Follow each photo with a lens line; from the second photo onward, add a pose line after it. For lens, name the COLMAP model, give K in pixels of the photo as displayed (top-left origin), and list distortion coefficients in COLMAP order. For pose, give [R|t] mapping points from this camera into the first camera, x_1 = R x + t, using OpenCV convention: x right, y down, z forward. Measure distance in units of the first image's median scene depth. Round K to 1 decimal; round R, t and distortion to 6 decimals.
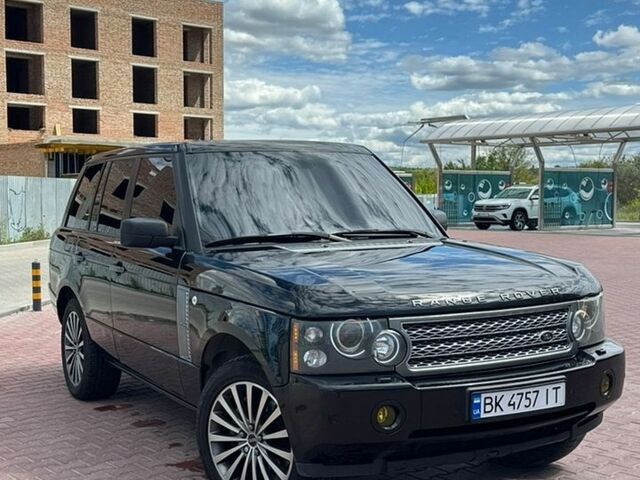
lens RADIAL K [[932.5, 0, 323.8], [0, 932.5, 237.4], [0, 0, 1]] dist [0.130926, 0.000000]
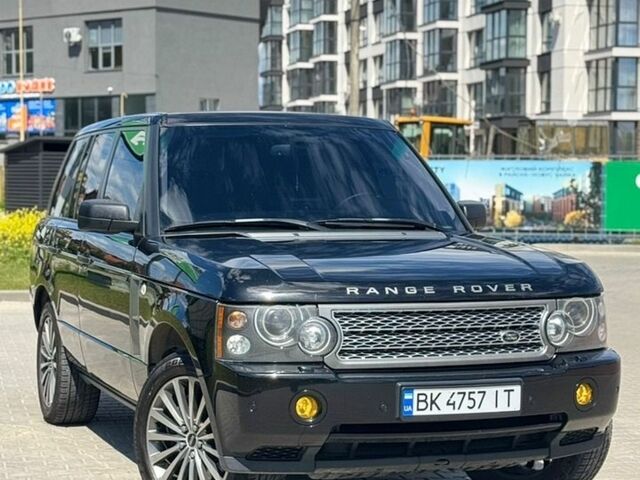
lens RADIAL K [[1505.7, 0, 314.7], [0, 1505.7, 239.4], [0, 0, 1]] dist [0.119972, 0.000000]
pose [[0.987182, 0.024032, -0.157777, 0.267671], [-0.026816, 0.999520, -0.015539, 0.038762], [0.157327, 0.019571, 0.987353, -0.435911]]
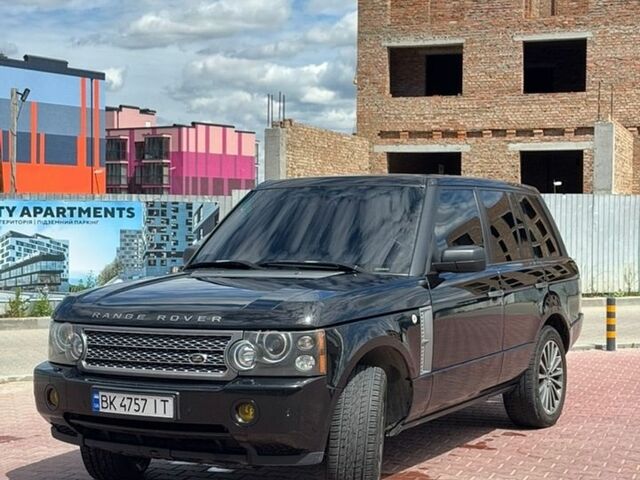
lens RADIAL K [[1179.6, 0, 319.2], [0, 1179.6, 245.5], [0, 0, 1]] dist [0.198369, 0.000000]
pose [[0.514155, 0.025033, -0.857332, 1.452431], [-0.047110, 0.998889, 0.000914, -0.034398], [0.856403, 0.039919, 0.514763, 0.386906]]
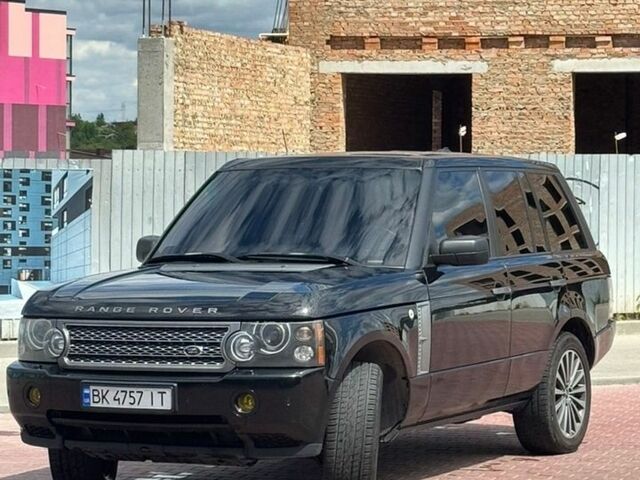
lens RADIAL K [[2411.7, 0, 319.6], [0, 2411.7, 237.1], [0, 0, 1]] dist [0.296634, 0.000000]
pose [[0.560100, 0.023838, -0.828082, 2.540840], [-0.045387, 0.998968, -0.001942, -0.026304], [0.827181, 0.038672, 0.560604, -0.434265]]
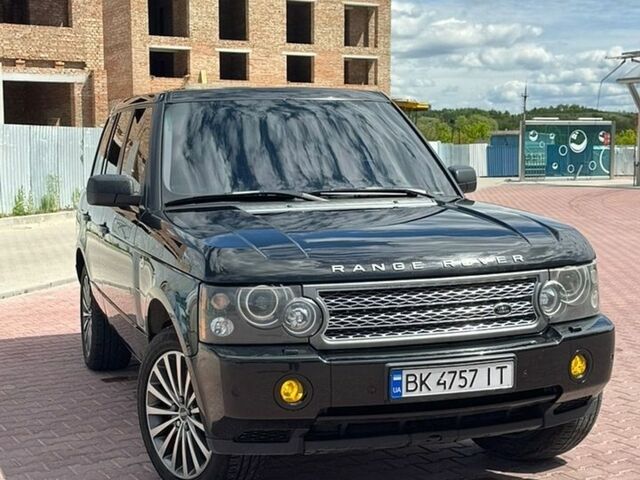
lens RADIAL K [[1096.0, 0, 322.1], [0, 1096.0, 241.5], [0, 0, 1]] dist [0.160648, 0.000000]
pose [[0.982283, 0.011790, -0.187031, 0.254069], [-0.004544, 0.999224, 0.039127, 0.001964], [0.187347, -0.037584, 0.981575, -0.038105]]
